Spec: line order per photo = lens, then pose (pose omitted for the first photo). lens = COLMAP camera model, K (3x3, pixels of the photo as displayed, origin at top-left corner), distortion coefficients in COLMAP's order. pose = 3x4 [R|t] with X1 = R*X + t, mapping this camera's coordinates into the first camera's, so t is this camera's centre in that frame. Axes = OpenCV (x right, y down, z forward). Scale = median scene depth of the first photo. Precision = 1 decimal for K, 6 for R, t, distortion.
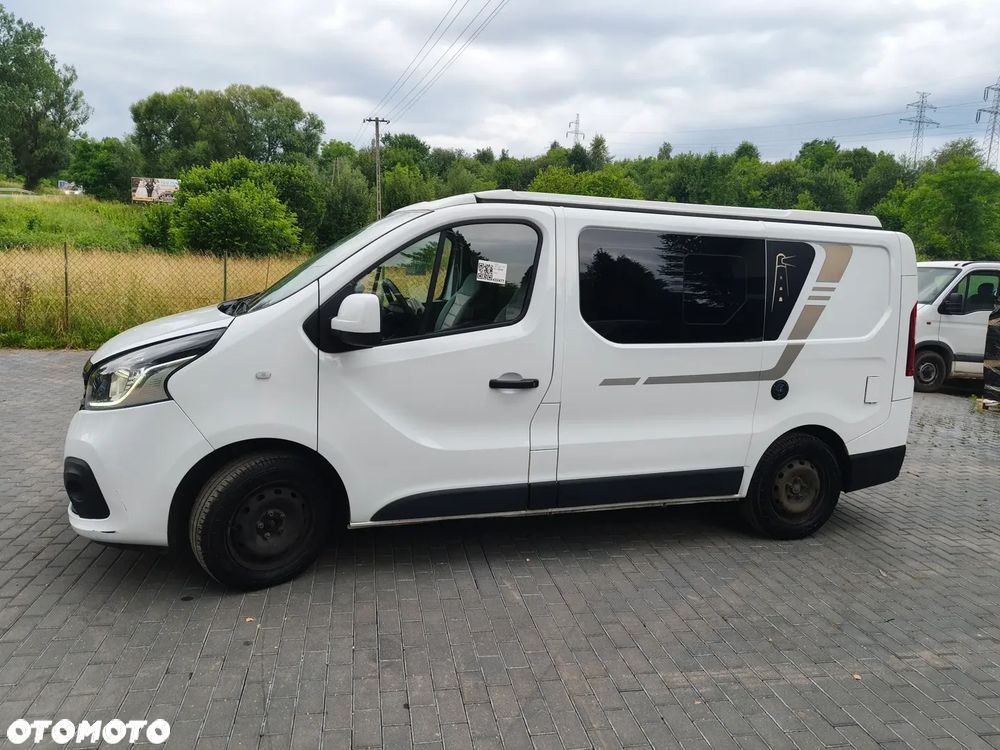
lens RADIAL K [[696.0, 0, 505.7], [0, 696.0, 369.6], [0, 0, 1]] dist [0.050476, -0.056292]
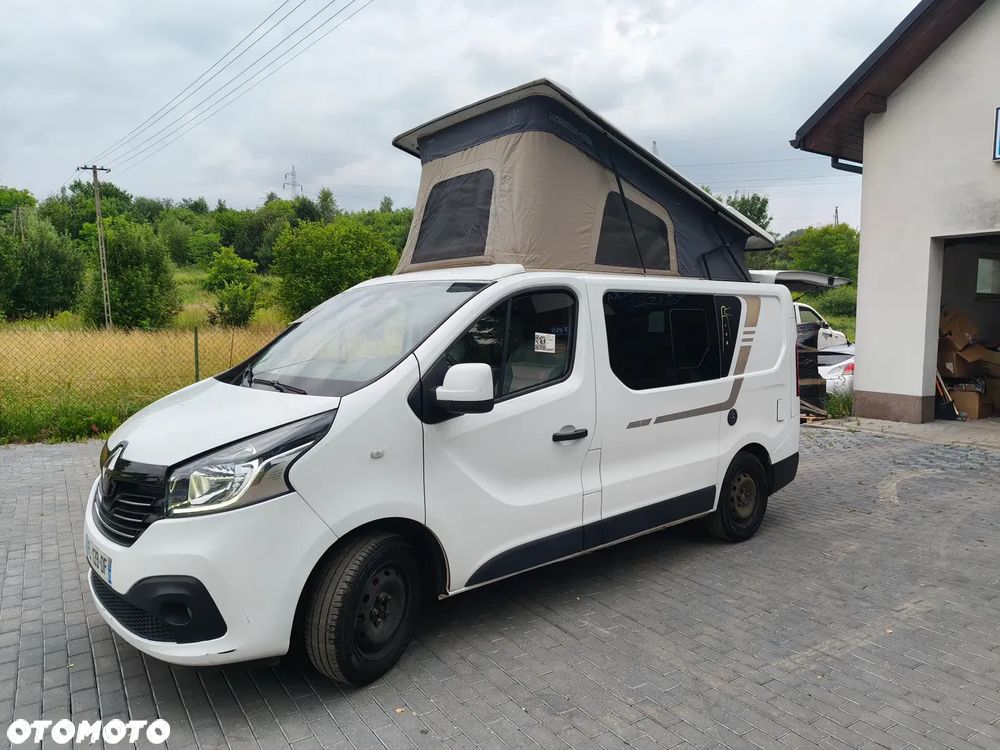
lens RADIAL K [[696.0, 0, 505.7], [0, 696.0, 369.6], [0, 0, 1]] dist [0.050476, -0.056292]
pose [[0.926030, -0.077311, 0.369447, -0.412782], [0.102698, 0.993479, -0.049518, -0.032953], [-0.363210, 0.083797, 0.927931, 0.014204]]
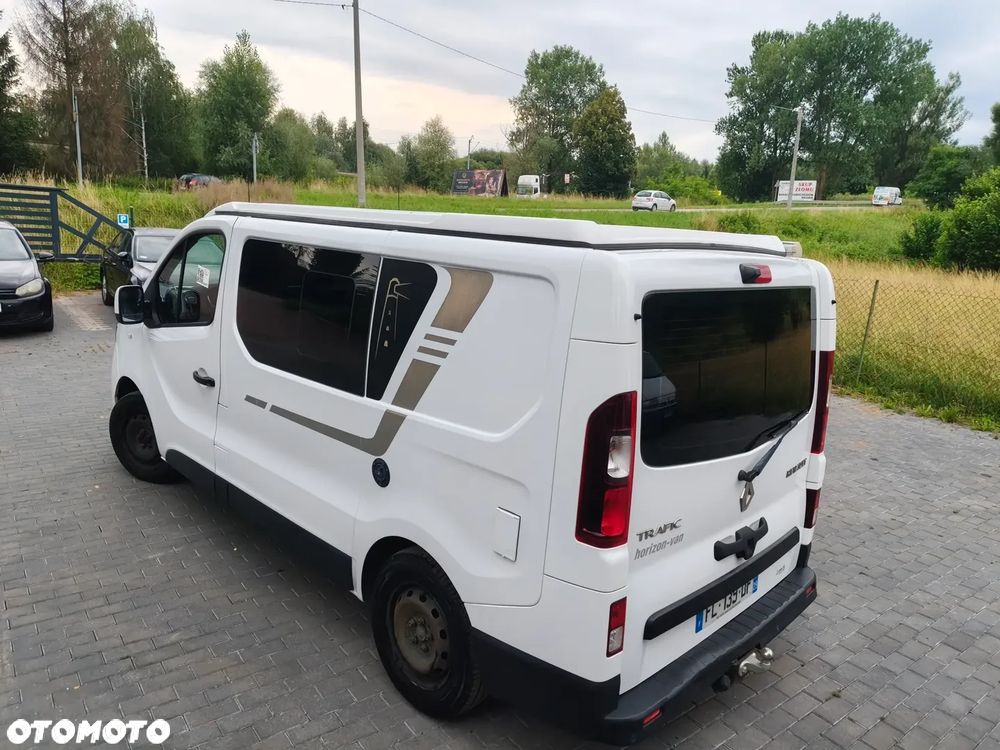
lens RADIAL K [[694.8, 0, 500.0], [0, 694.8, 375.0], [0, 0, 1]] dist [0.053588, -0.054873]
pose [[0.451257, 0.173220, -0.875421, 1.038978], [-0.177862, 0.978757, 0.101984, -0.158340], [0.874490, 0.109683, 0.472480, 0.767165]]
